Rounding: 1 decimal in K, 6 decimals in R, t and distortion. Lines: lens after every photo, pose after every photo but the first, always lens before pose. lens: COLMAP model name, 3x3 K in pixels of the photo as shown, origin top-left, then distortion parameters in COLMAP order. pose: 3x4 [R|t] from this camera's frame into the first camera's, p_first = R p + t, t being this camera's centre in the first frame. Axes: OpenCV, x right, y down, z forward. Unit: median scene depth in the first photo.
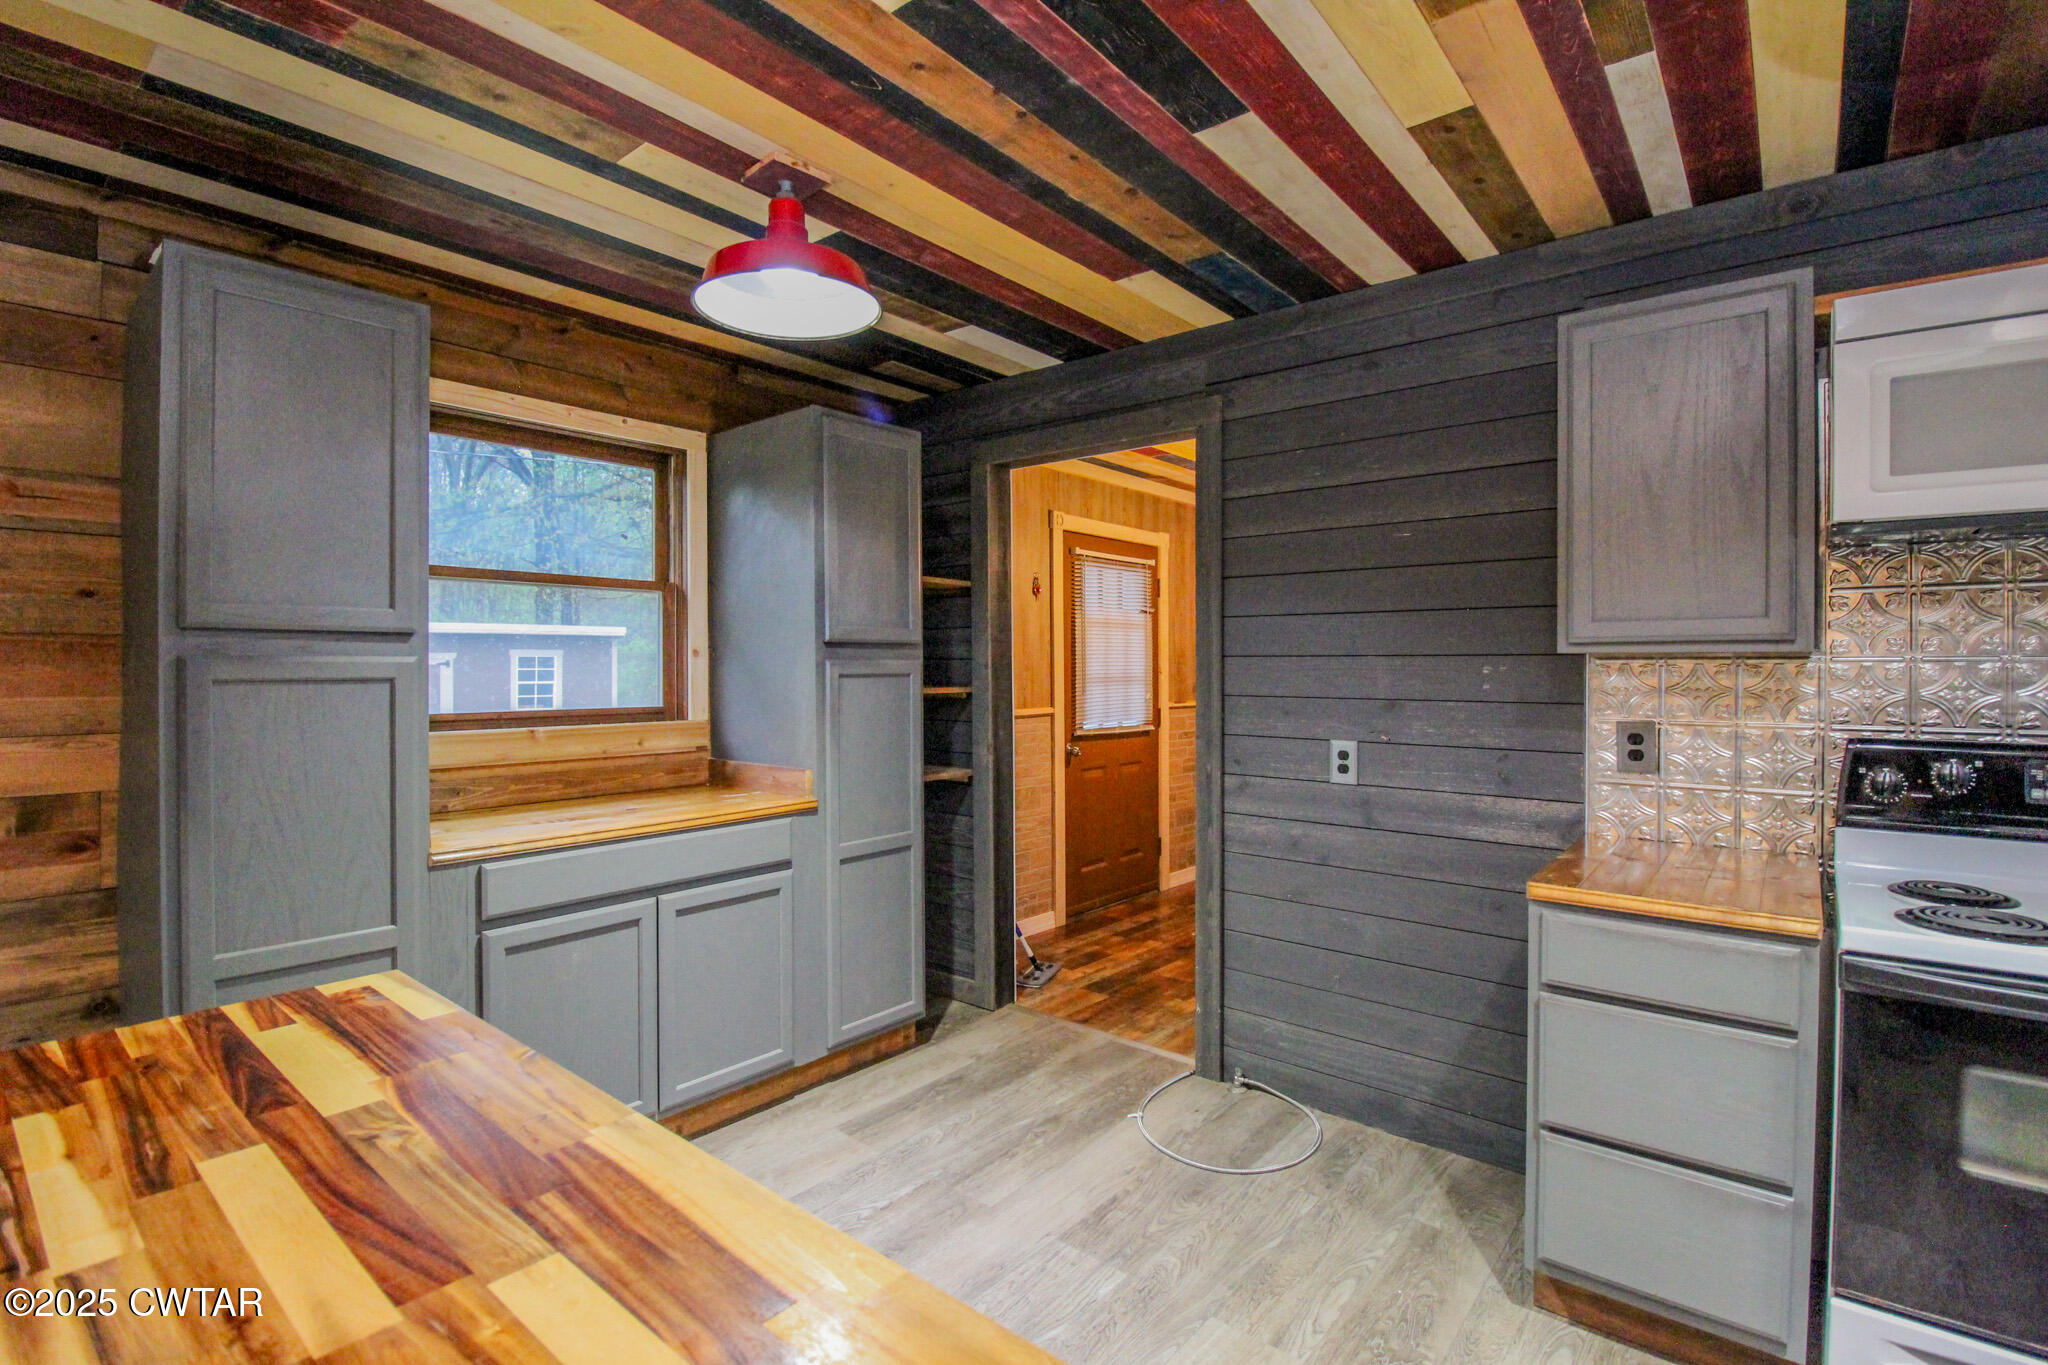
lens RADIAL K [[955.0, 0, 1025.8], [0, 955.0, 669.7], [0, 0, 1]] dist [0.003013, -0.015933]
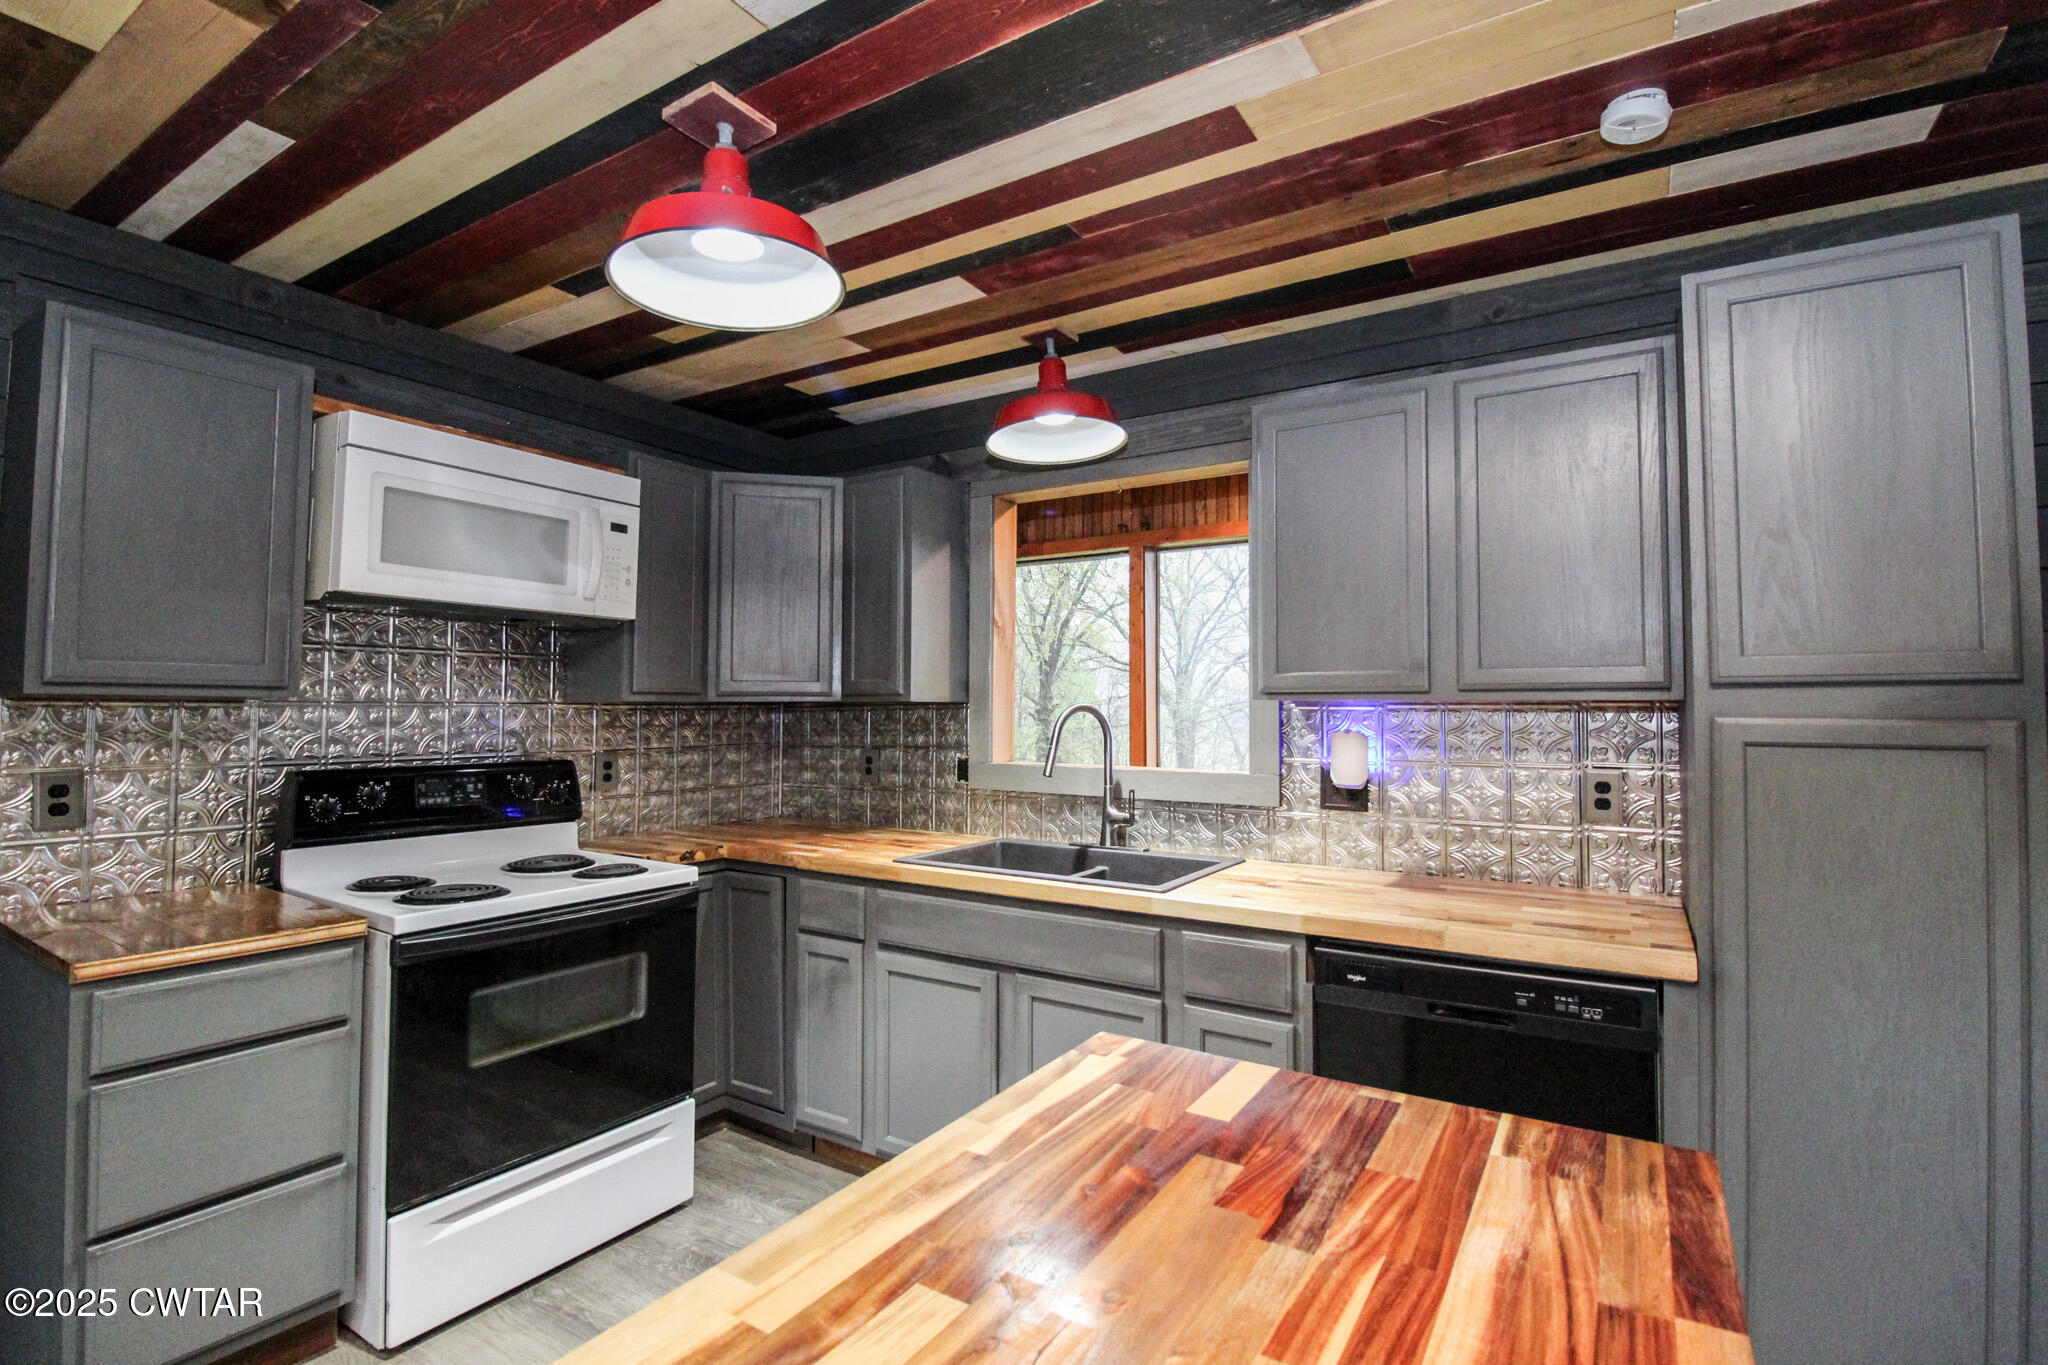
lens RADIAL K [[955.0, 0, 1025.8], [0, 955.0, 669.7], [0, 0, 1]] dist [0.003013, -0.015933]
pose [[-0.116481, 0.039381, 0.992412, -0.431478], [-0.000568, 0.999211, -0.039718, -0.007493], [-0.993193, -0.005190, -0.116367, 0.264813]]
